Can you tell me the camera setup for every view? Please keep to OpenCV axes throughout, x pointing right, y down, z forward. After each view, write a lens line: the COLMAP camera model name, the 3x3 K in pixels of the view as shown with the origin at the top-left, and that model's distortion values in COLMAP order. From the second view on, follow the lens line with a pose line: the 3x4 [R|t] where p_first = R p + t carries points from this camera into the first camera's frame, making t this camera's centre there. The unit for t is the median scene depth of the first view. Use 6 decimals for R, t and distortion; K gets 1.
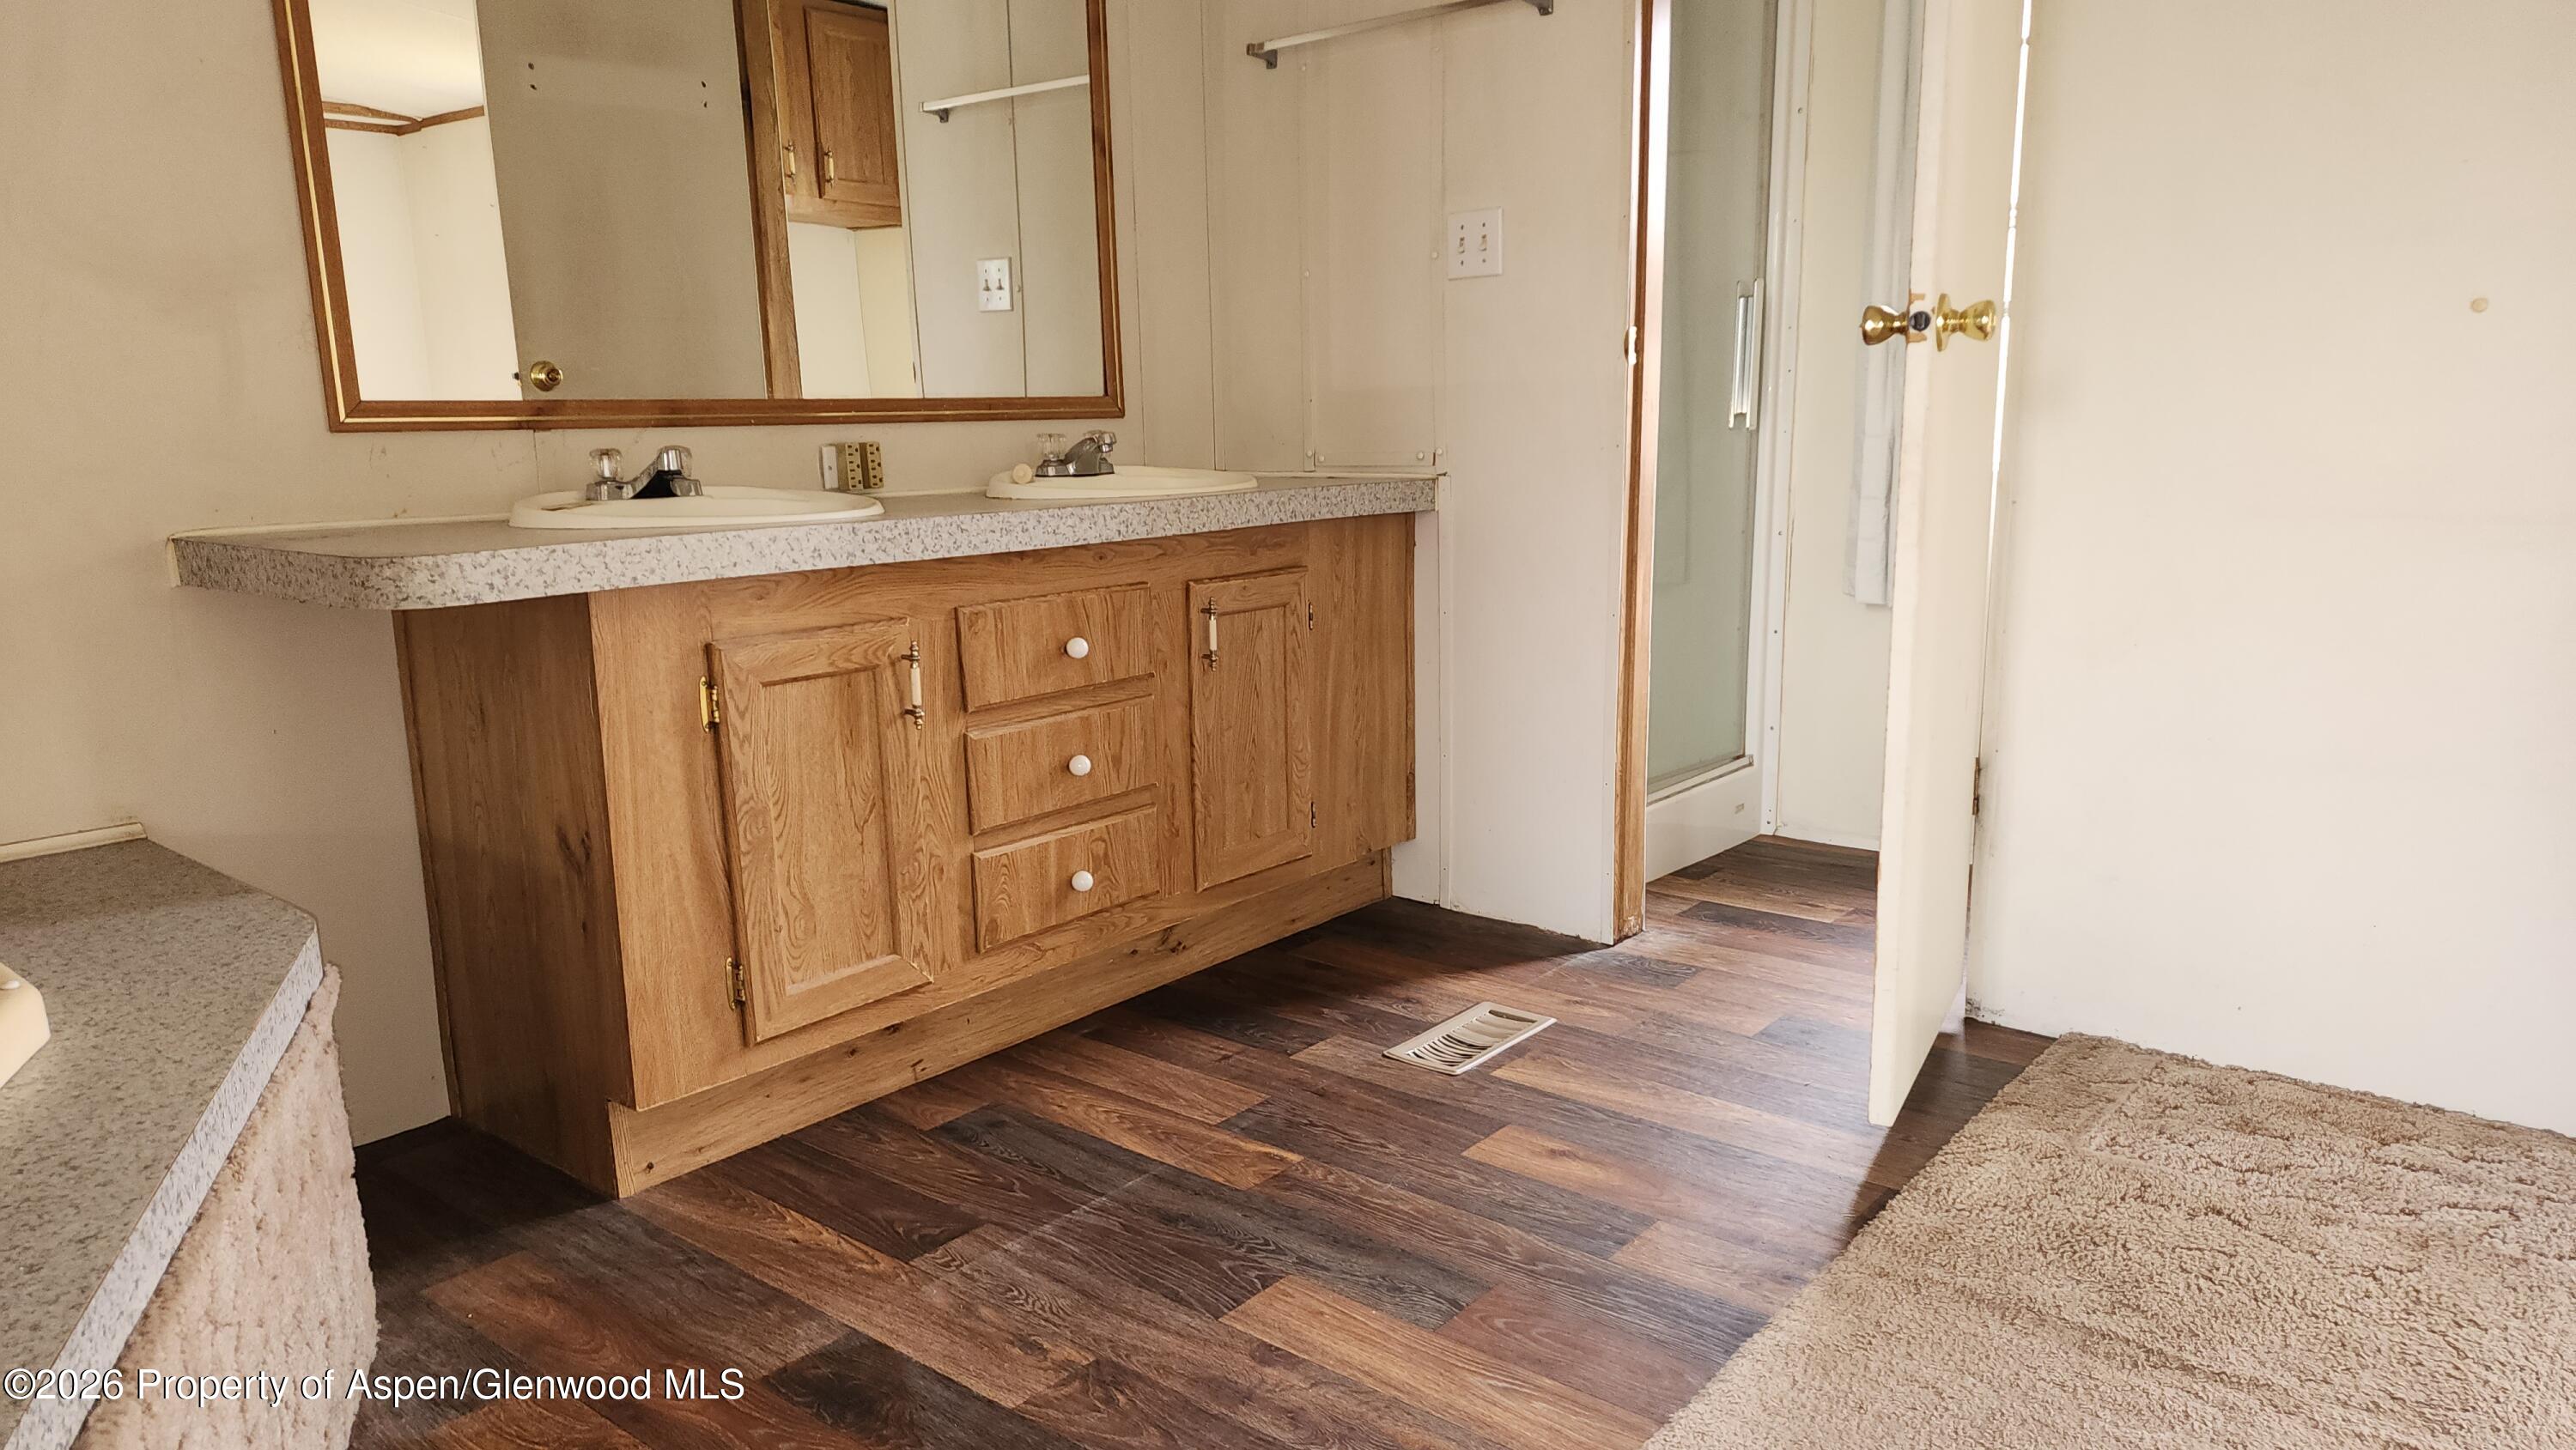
lens RADIAL K [[1672.4, 0, 1293.5], [0, 1672.4, 780.5], [0, 0, 1]] dist [0.080599, -0.093292]
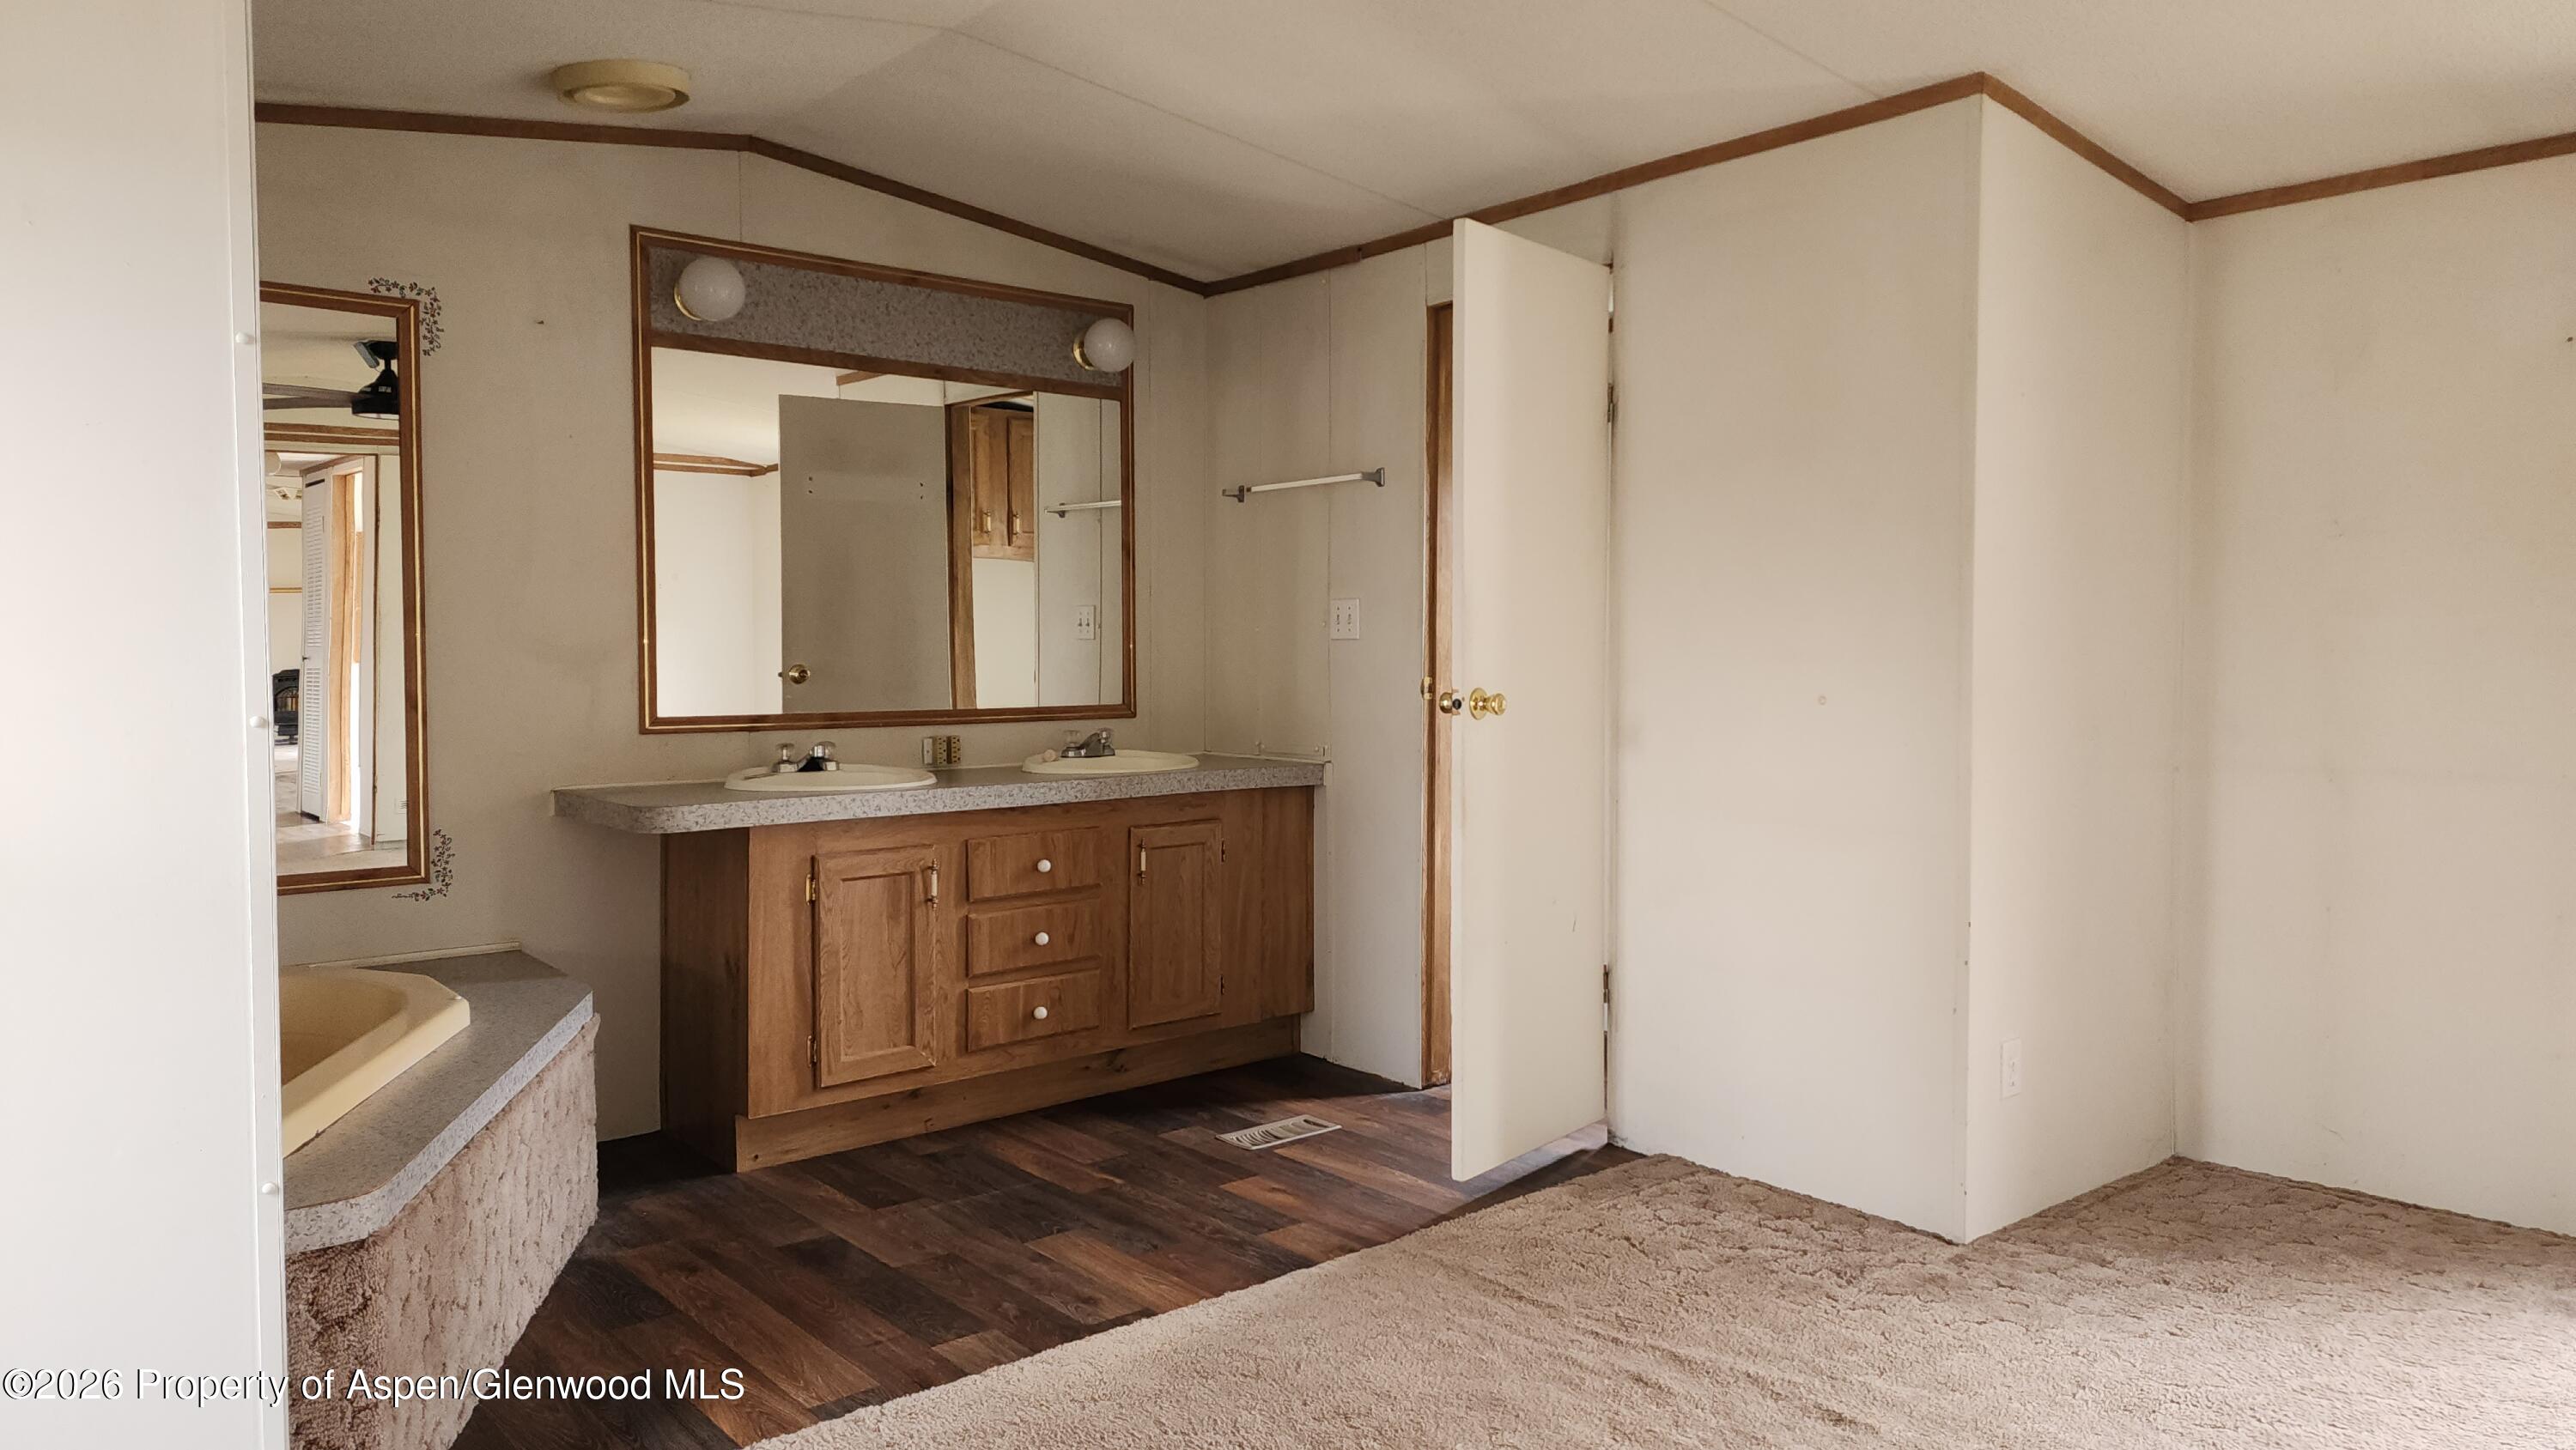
lens RADIAL K [[1722.4, 0, 1288.0], [0, 1722.4, 725.0], [0, 0, 1]] dist [0.080172, -0.080249]
pose [[0.982418, 0.027066, -0.184721, 0.432972], [-0.057433, 0.985268, -0.161084, 0.044474], [0.177640, 0.168861, 0.969500, -0.647094]]
